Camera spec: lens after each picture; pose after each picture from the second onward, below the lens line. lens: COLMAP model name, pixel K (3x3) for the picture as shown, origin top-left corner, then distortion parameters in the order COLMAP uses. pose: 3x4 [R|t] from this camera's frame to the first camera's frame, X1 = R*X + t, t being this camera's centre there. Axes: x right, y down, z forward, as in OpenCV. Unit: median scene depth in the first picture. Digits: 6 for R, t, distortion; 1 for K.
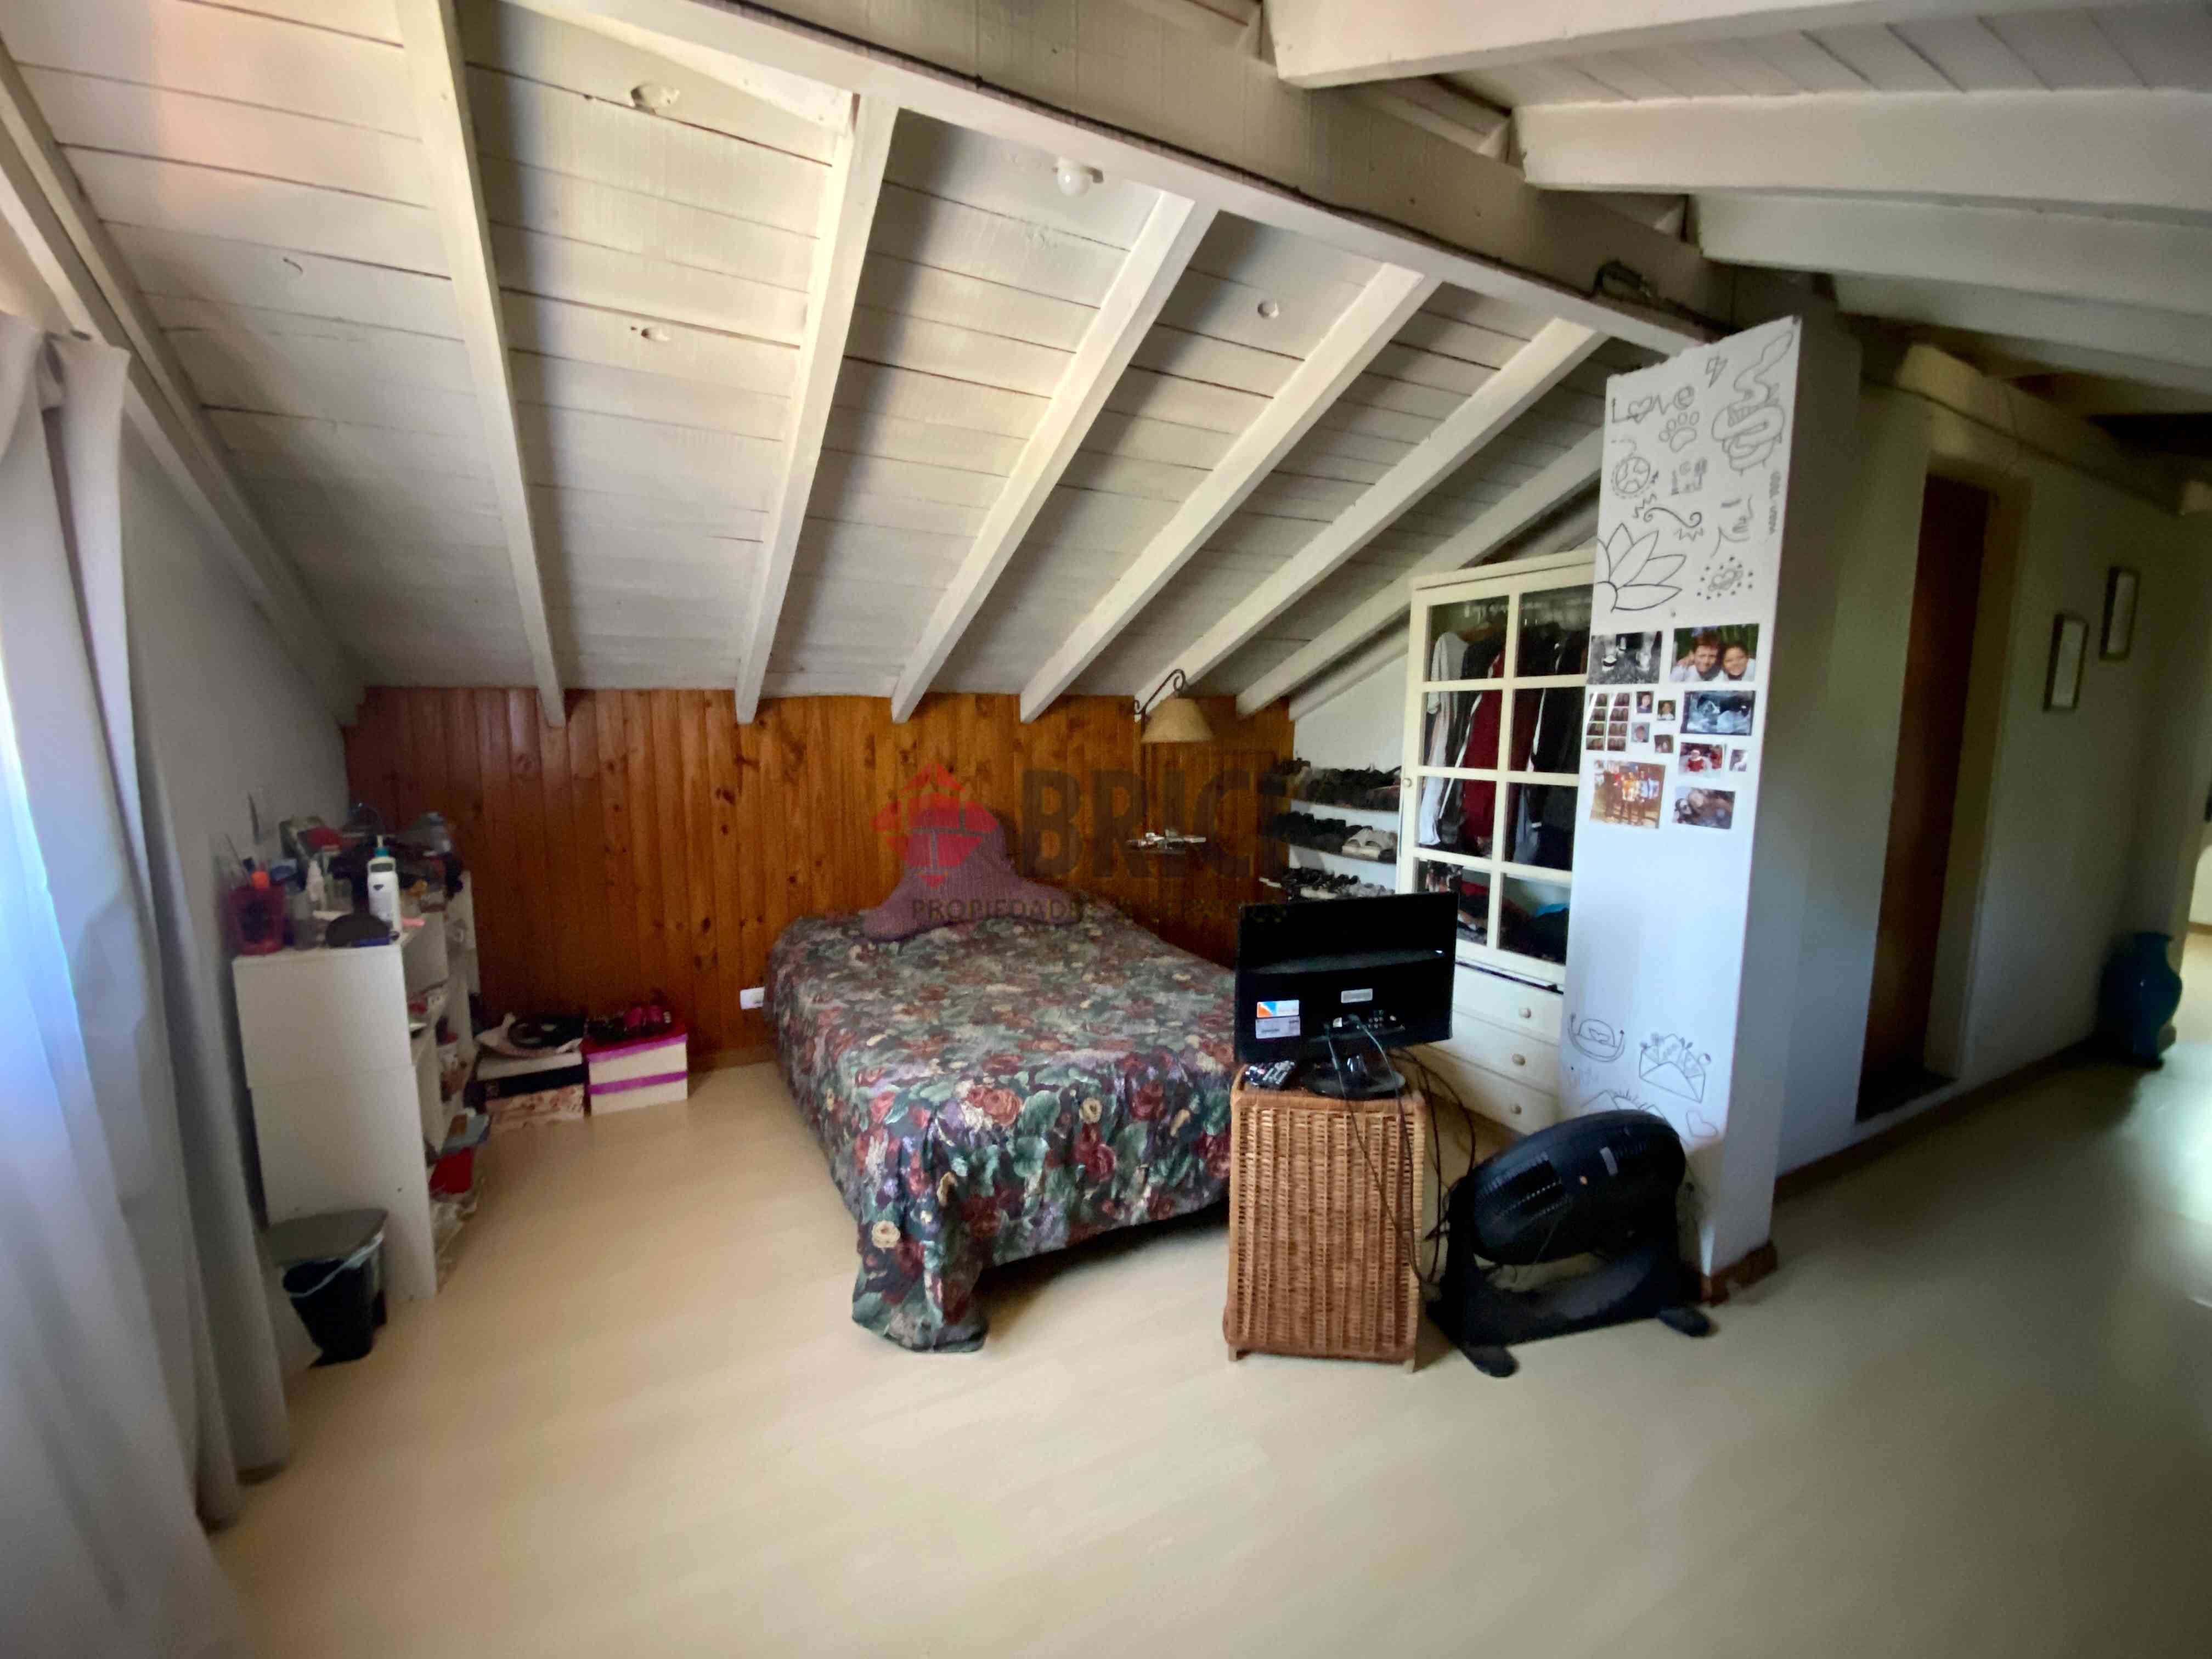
lens RADIAL K [[907.2, 0, 1106.0], [0, 907.2, 829.5], [0, 0, 1]] dist [0.040021, -0.033200]
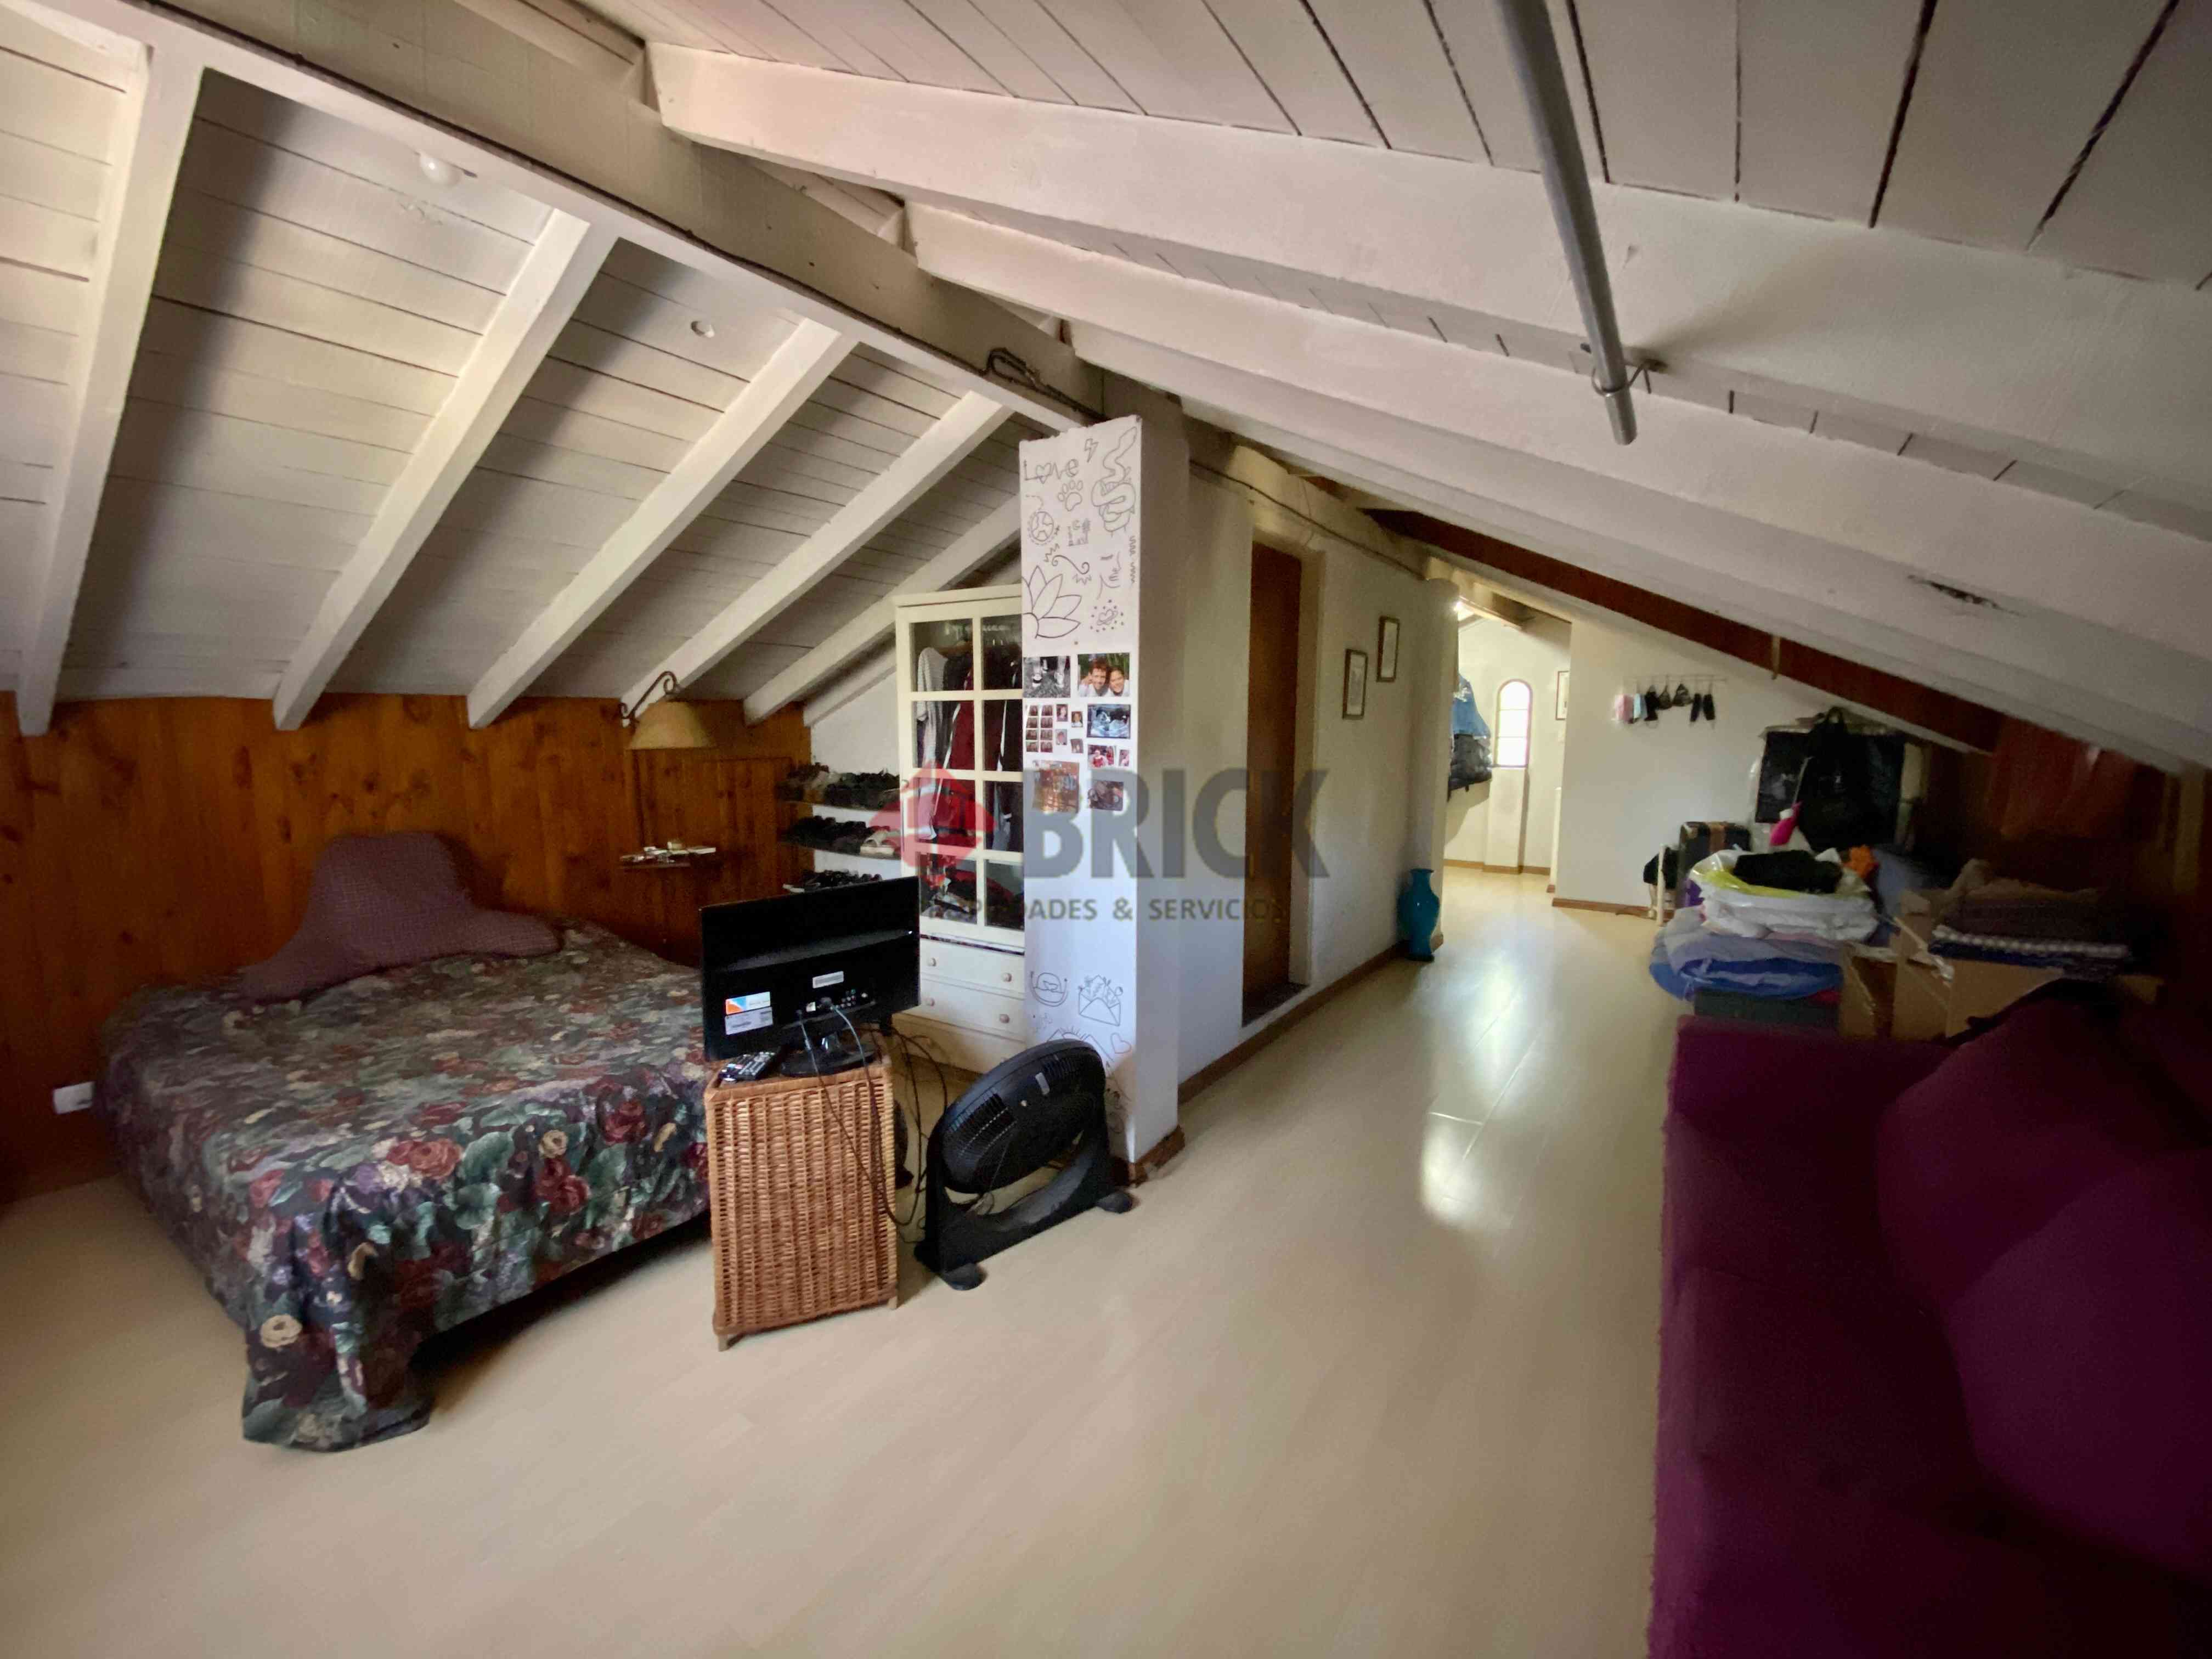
lens RADIAL K [[907.2, 0, 1106.0], [0, 907.2, 829.5], [0, 0, 1]] dist [0.040021, -0.033200]
pose [[0.884734, -0.057890, 0.462488, 0.064270], [0.059489, 0.998167, 0.011140, 0.007792], [-0.462285, 0.017657, 0.886556, -0.104678]]
